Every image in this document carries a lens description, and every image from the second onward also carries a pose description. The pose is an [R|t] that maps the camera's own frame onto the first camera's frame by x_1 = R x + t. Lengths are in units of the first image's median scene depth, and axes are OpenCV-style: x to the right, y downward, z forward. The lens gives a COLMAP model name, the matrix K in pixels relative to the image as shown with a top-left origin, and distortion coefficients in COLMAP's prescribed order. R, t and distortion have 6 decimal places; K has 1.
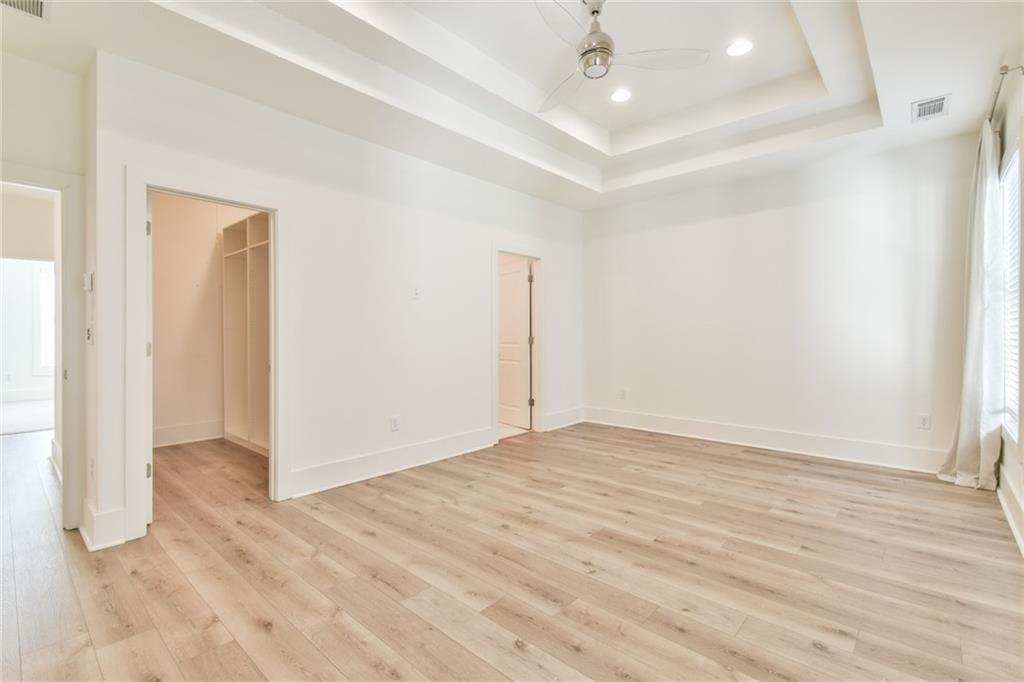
lens RADIAL K [[457.9, 0, 513.1], [0, 457.9, 338.1], [0, 0, 1]] dist [0.000455, -0.000001]
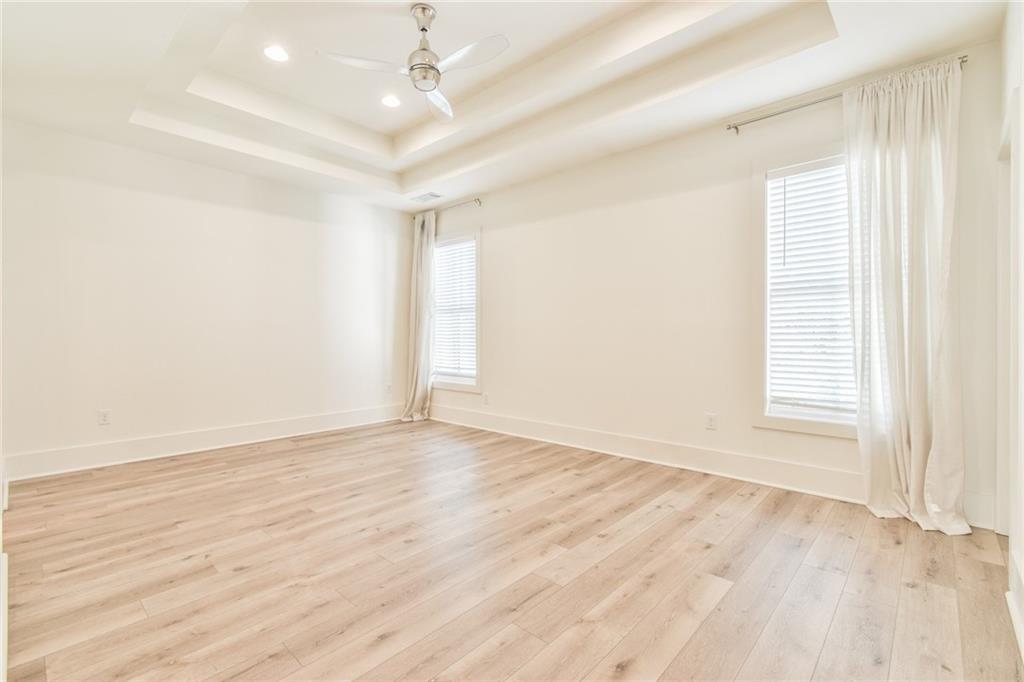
lens RADIAL K [[457.9, 0, 513.1], [0, 457.9, 338.1], [0, 0, 1]] dist [0.000455, -0.000001]
pose [[0.012221, -0.007124, 0.999900, -0.844941], [0.011171, 0.999913, 0.006988, 0.008283], [-0.999863, 0.011084, 0.012299, 0.725142]]
